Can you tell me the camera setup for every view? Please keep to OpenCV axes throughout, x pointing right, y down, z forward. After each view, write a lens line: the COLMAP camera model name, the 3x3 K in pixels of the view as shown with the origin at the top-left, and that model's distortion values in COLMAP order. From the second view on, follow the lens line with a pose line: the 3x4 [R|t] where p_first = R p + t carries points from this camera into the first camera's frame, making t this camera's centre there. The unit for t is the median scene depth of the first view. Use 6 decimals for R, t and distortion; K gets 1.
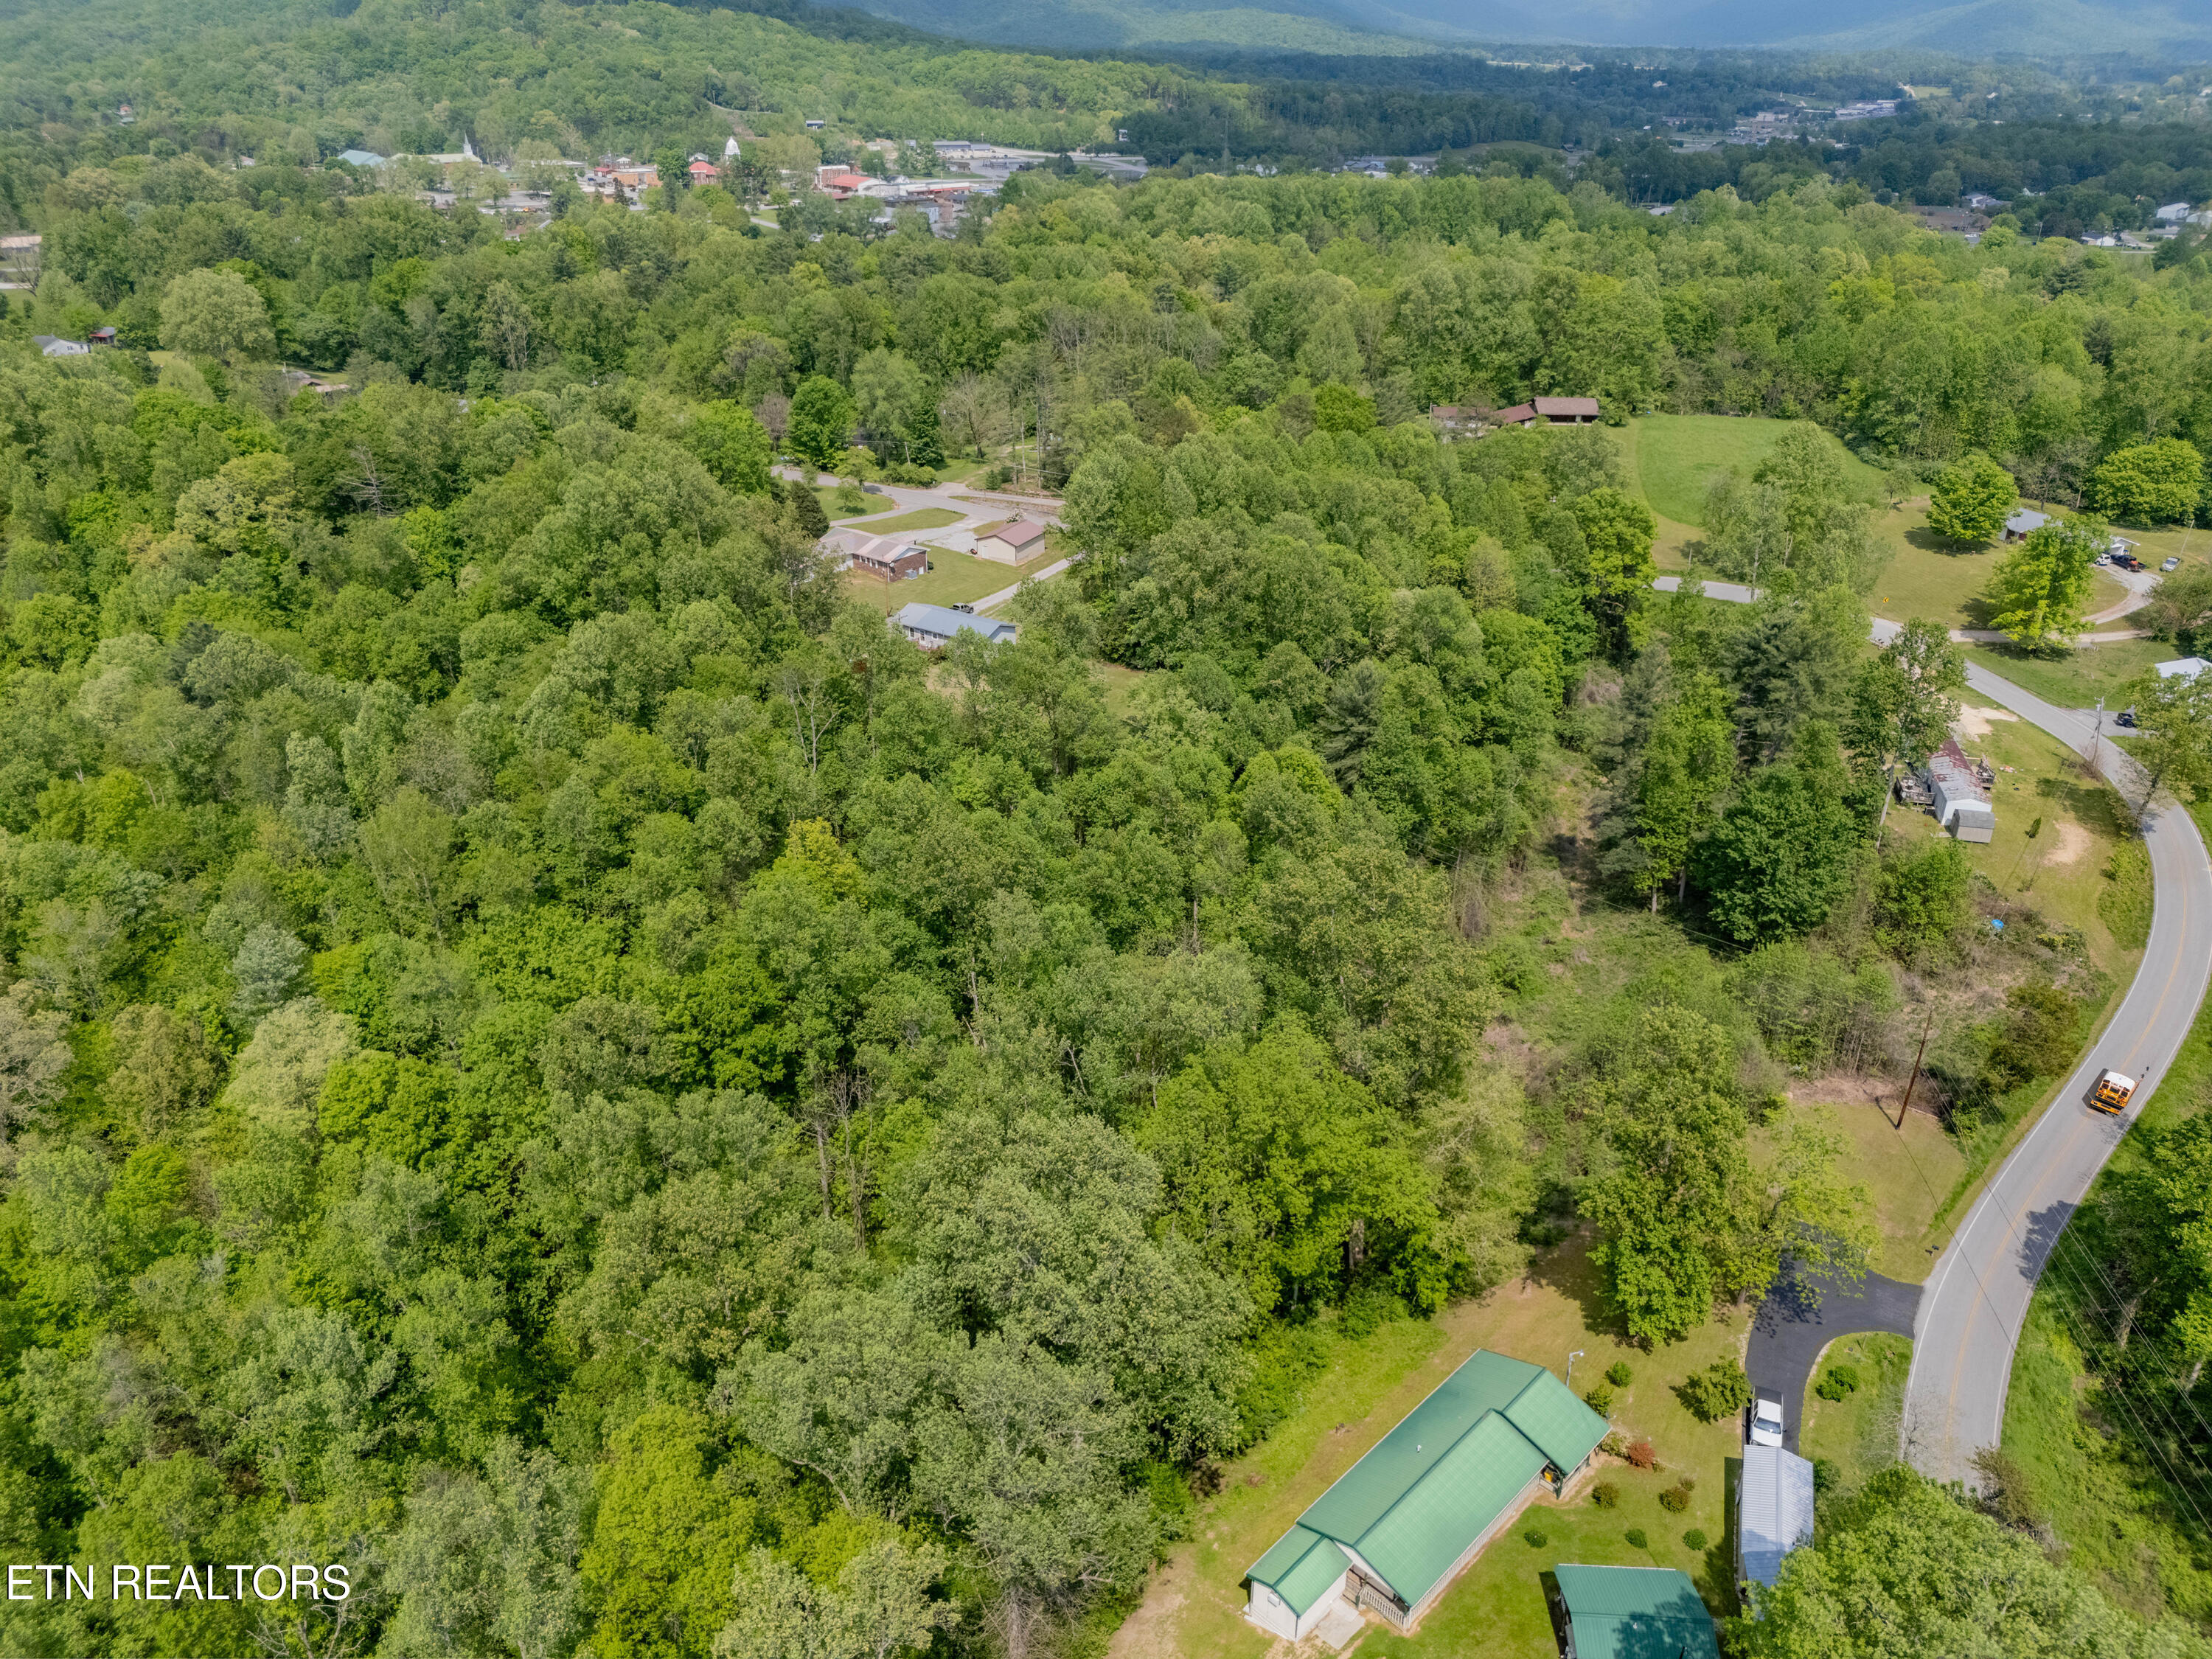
lens RADIAL K [[1632.8, 0, 1106.1], [0, 1632.8, 817.8], [0, 0, 1]] dist [0.065497, -0.061764]
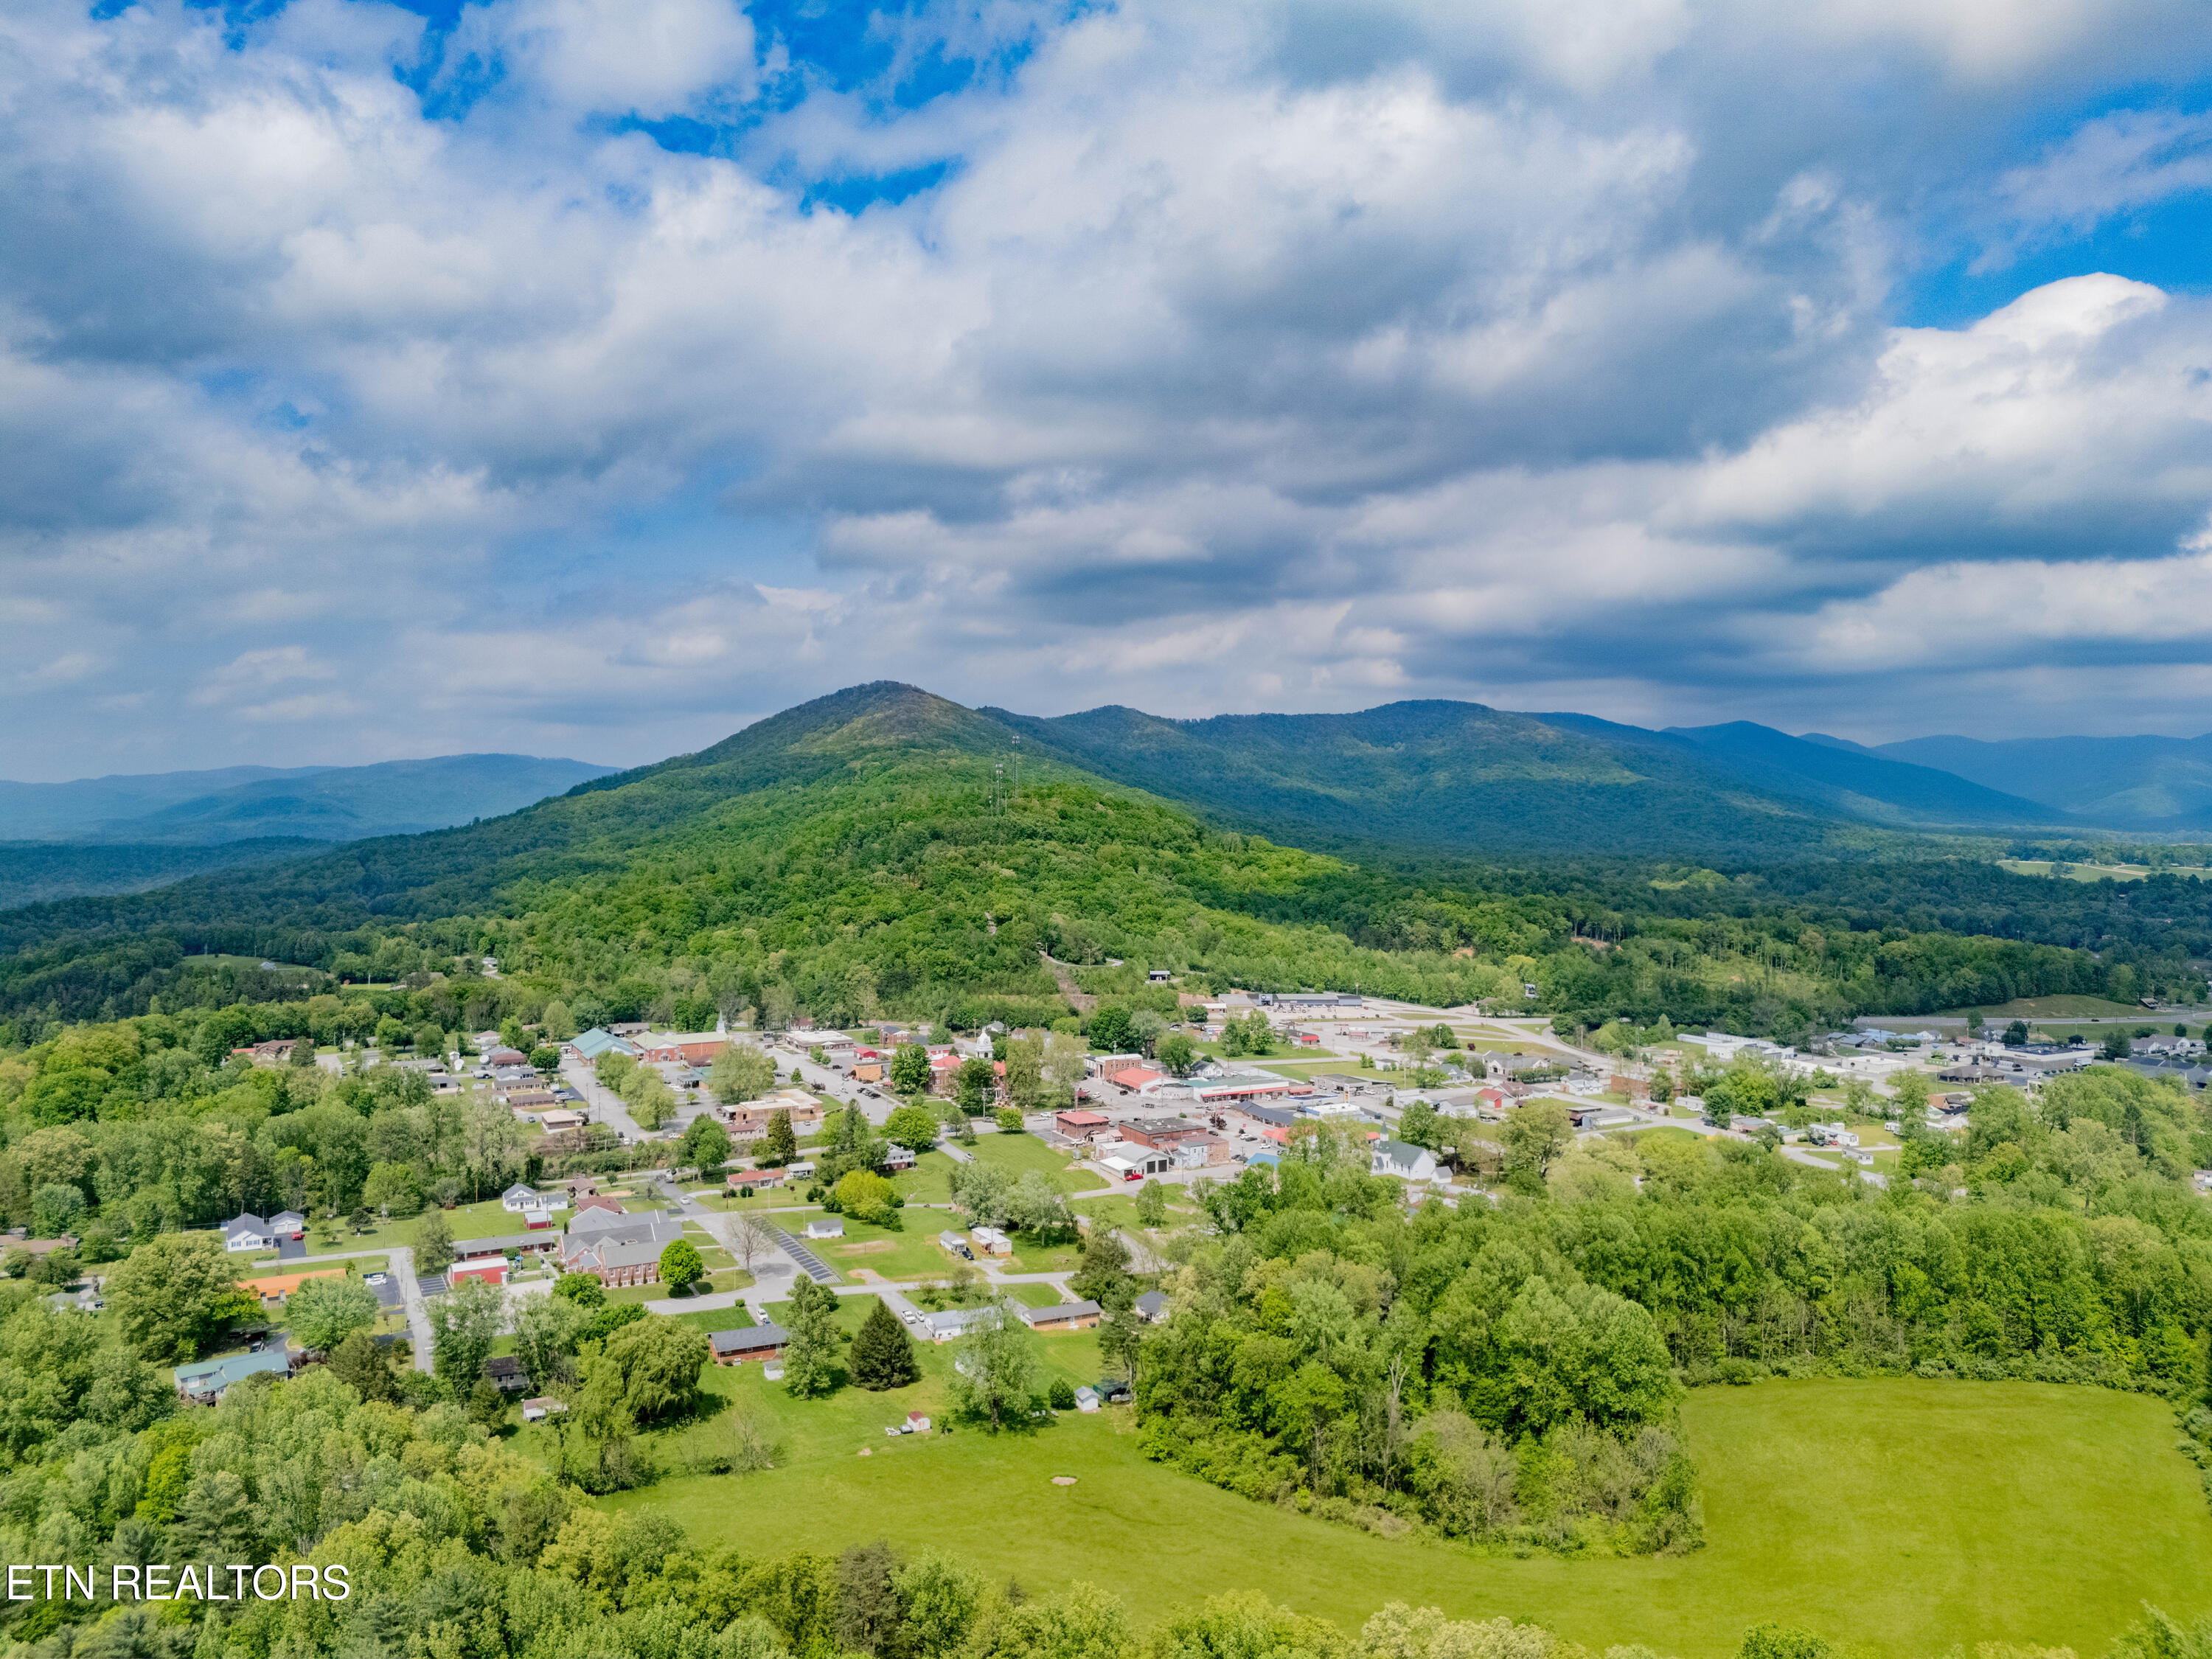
lens RADIAL K [[1632.8, 0, 1106.1], [0, 1632.8, 817.8], [0, 0, 1]] dist [0.065497, -0.061764]
pose [[0.959718, -0.005997, -0.280900, 0.038389], [-0.114473, 0.904683, -0.410421, -0.134840], [0.256587, 0.426044, 0.867554, 0.204112]]
